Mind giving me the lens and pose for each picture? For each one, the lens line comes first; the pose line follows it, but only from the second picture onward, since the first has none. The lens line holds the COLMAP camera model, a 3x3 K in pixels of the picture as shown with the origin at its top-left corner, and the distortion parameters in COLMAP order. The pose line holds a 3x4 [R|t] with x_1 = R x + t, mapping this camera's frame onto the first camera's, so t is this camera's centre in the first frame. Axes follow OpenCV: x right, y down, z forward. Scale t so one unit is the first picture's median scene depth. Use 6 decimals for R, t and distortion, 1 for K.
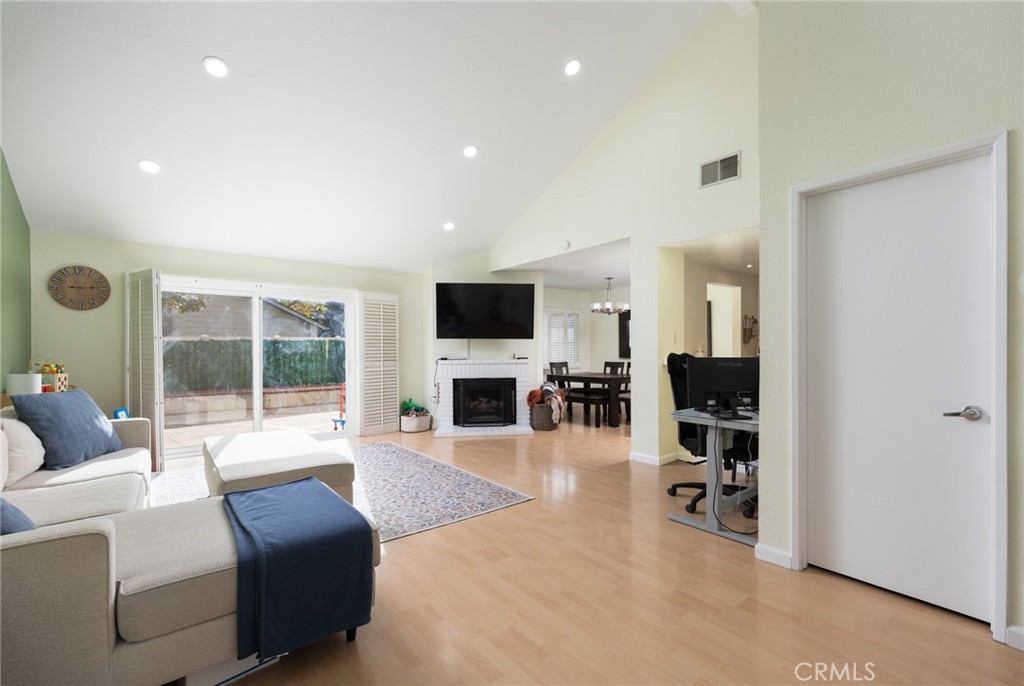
lens RADIAL K [[433.8, 0, 512.0], [0, 433.8, 343.0], [0, 0, 1]] dist [-0.000260, 0.000059]
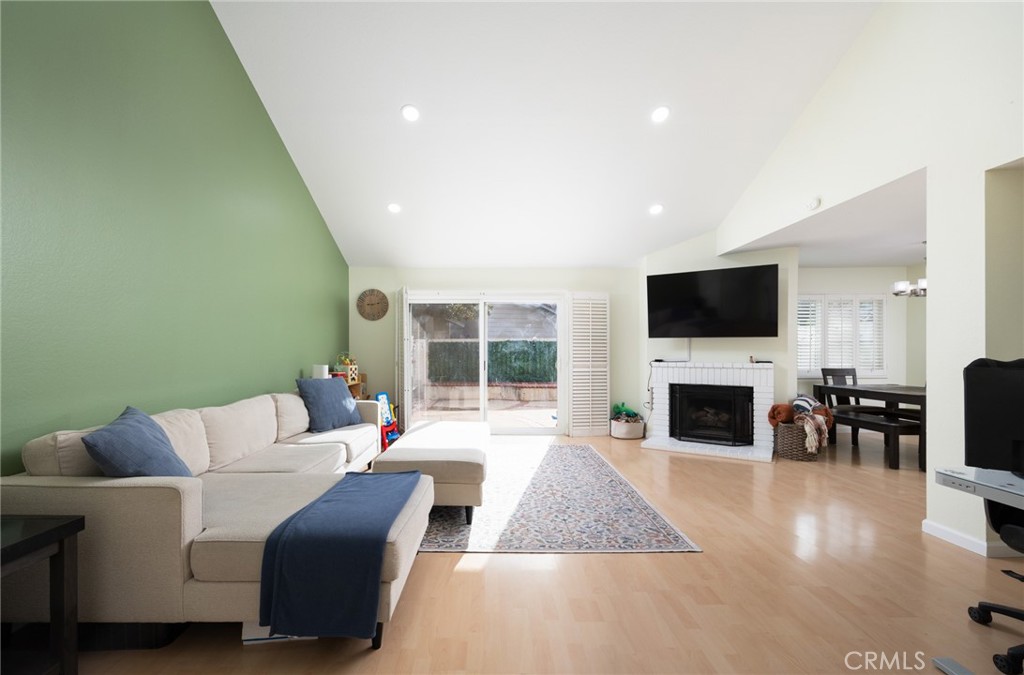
lens RADIAL K [[423.6, 0, 508.5], [0, 423.6, 345.4], [0, 0, 1]] dist [0.001639, 0.000309]
pose [[0.791244, -0.000732, -0.611500, 0.135475], [0.003551, 0.999988, 0.003398, 0.001402], [0.611490, -0.004860, 0.791237, 0.131862]]
